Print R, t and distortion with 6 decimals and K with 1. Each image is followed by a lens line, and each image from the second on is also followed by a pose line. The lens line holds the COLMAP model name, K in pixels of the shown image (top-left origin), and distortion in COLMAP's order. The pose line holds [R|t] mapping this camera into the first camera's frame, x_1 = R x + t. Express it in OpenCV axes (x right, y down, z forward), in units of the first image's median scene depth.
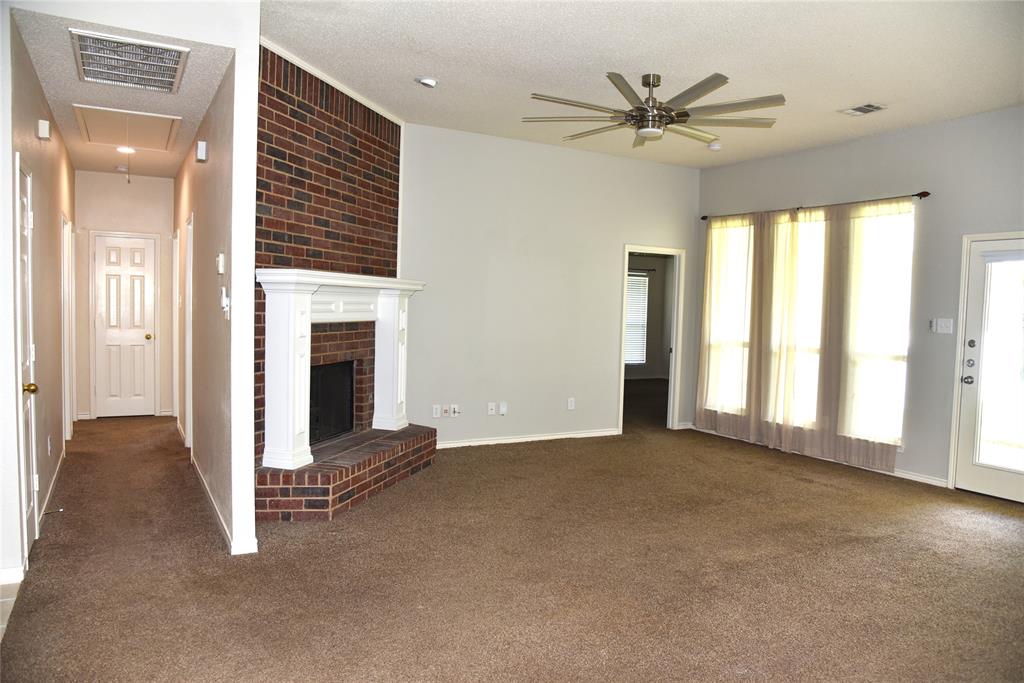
lens RADIAL K [[713.6, 0, 538.9], [0, 713.6, 348.4], [0, 0, 1]] dist [-0.079351, 0.028120]
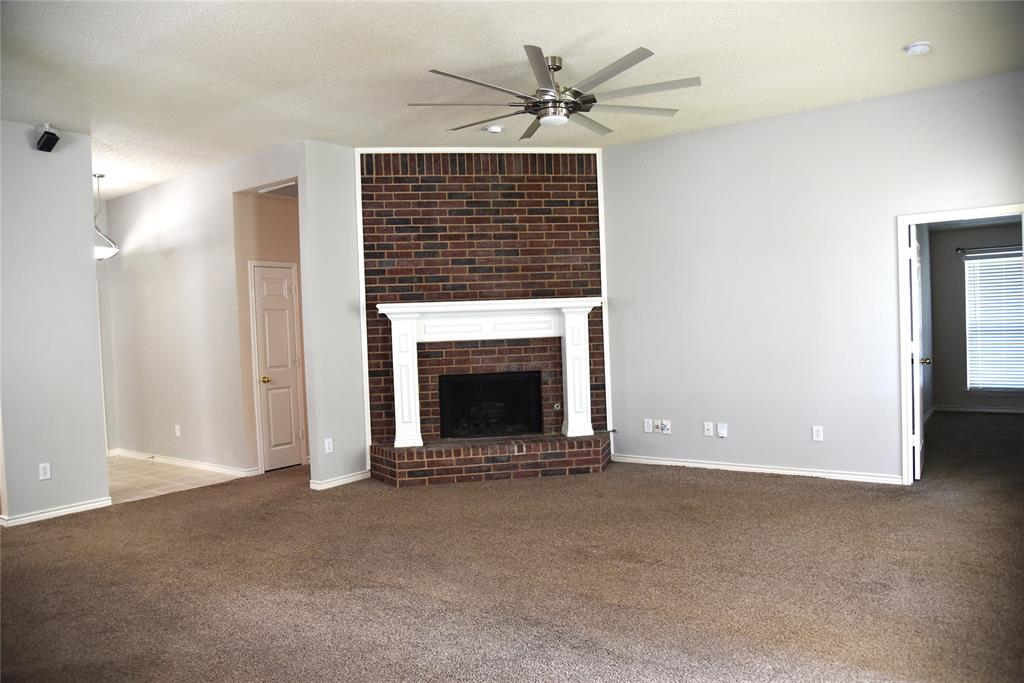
lens RADIAL K [[713.6, 0, 513.6], [0, 713.6, 345.4], [0, 0, 1]] dist [-0.079351, 0.028120]
pose [[0.402656, -0.024185, -0.915032, 0.927680], [-0.007778, 0.999524, -0.029842, 0.010682], [0.915318, 0.019133, 0.402277, 0.583480]]
